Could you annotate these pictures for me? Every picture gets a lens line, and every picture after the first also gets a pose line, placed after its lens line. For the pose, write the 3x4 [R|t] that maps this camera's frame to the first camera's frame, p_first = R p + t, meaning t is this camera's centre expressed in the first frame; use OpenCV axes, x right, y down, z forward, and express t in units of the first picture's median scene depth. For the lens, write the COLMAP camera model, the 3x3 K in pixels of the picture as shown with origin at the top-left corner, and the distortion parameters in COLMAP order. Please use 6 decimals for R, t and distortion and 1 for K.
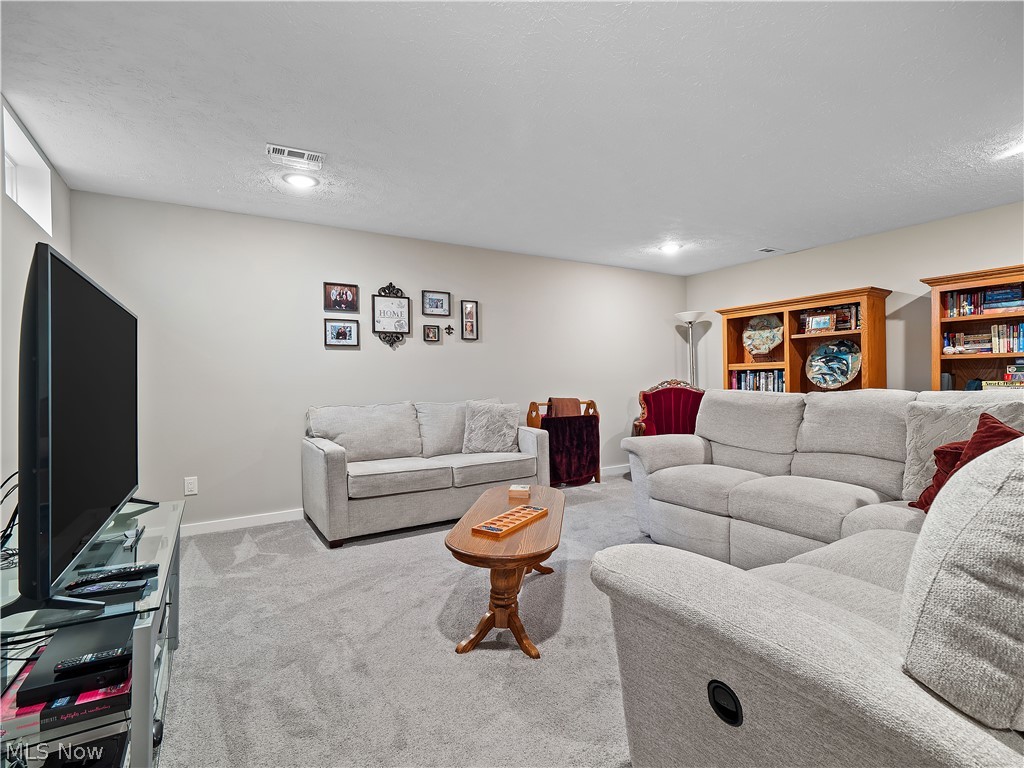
lens RADIAL K [[506.4, 0, 516.6], [0, 506.4, 381.7], [0, 0, 1]] dist [-0.007864, -0.001641]
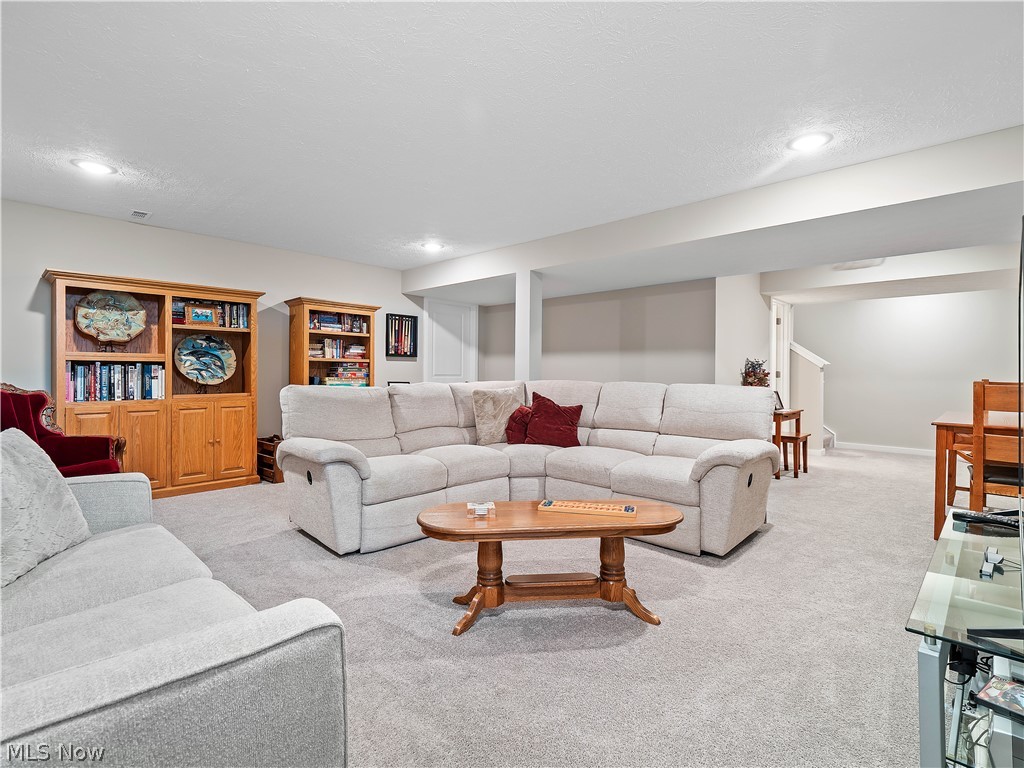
lens RADIAL K [[506.4, 0, 516.6], [0, 506.4, 381.7], [0, 0, 1]] dist [-0.007864, -0.001641]
pose [[-0.265947, -0.002310, 0.963985, -0.463945], [0.000510, 0.999997, 0.002537, 0.005666], [-0.963988, 0.001166, -0.265945, 0.675843]]
